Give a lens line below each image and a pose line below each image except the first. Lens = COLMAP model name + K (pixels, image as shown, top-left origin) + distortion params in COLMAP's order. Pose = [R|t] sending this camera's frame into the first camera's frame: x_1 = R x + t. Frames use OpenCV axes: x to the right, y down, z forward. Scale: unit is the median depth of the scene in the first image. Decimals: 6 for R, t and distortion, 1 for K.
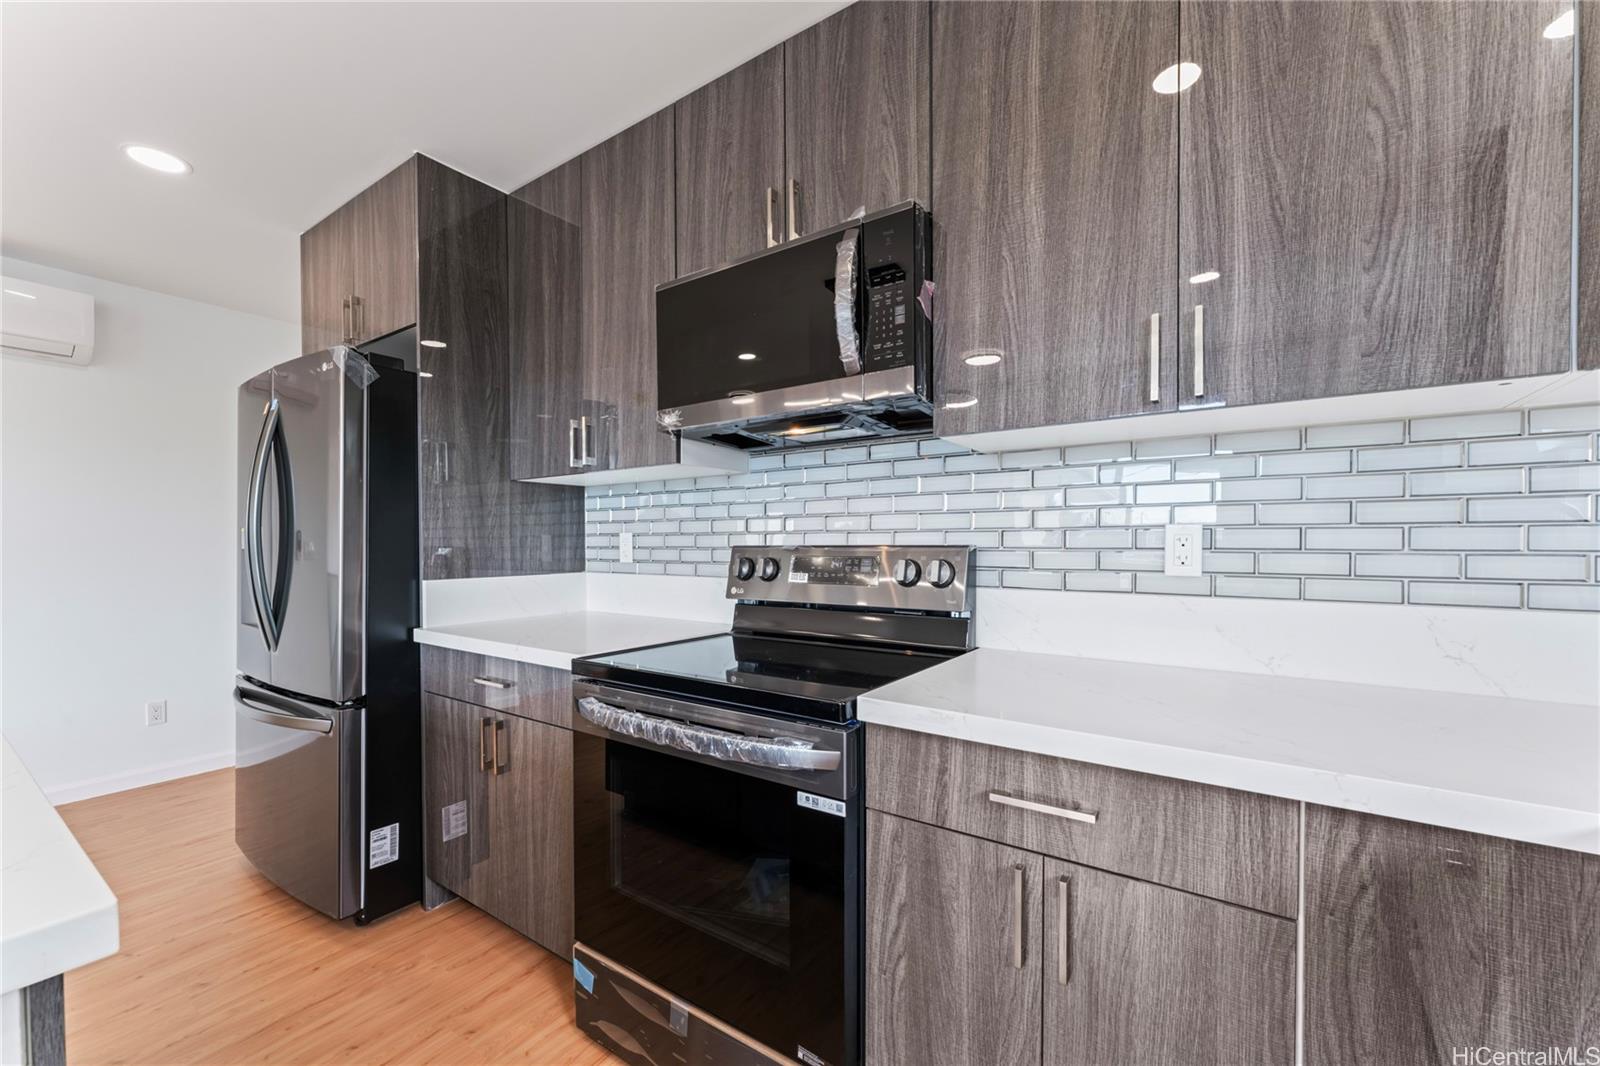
lens RADIAL K [[646.8, 0, 798.3], [0, 646.8, 543.3], [0, 0, 1]] dist [-0.016394, 0.000841]
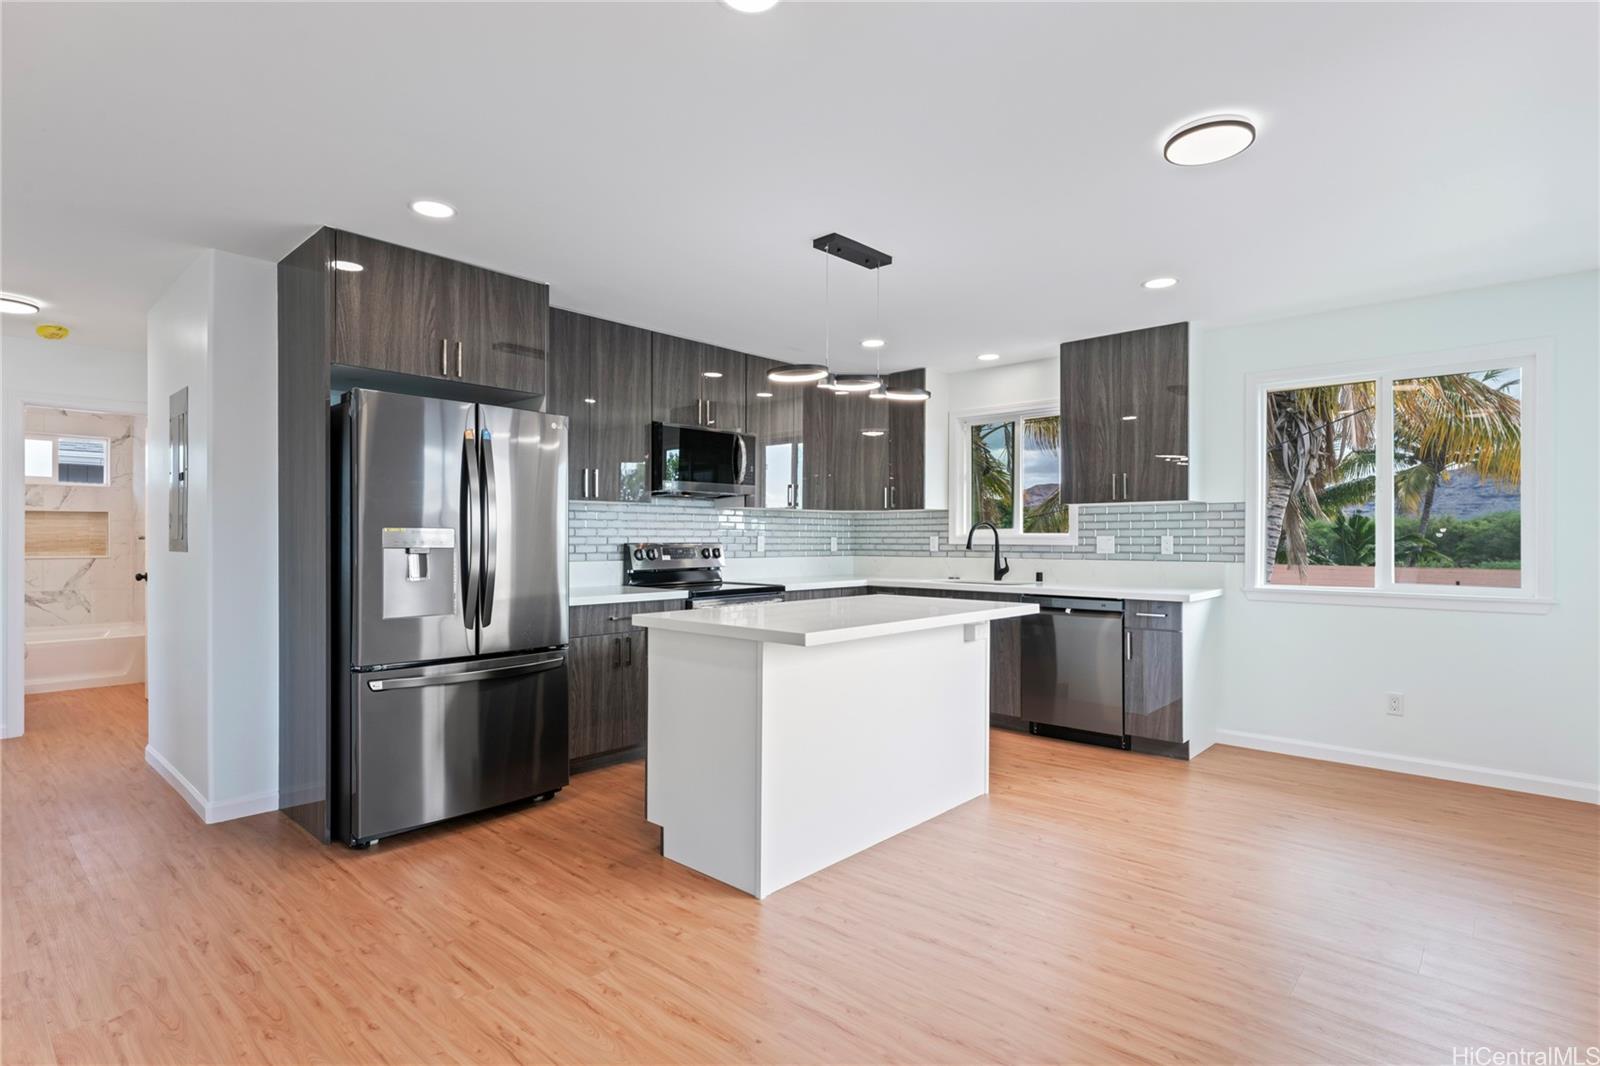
lens RADIAL K [[766.8, 0, 802.8], [0, 766.8, 539.0], [0, 0, 1]] dist [0.003606, 0.000676]
pose [[0.123425, 0.005472, 0.992339, -2.498671], [0.008521, 0.999942, -0.006573, 0.012123], [-0.992317, 0.009267, 0.123371, 0.202347]]
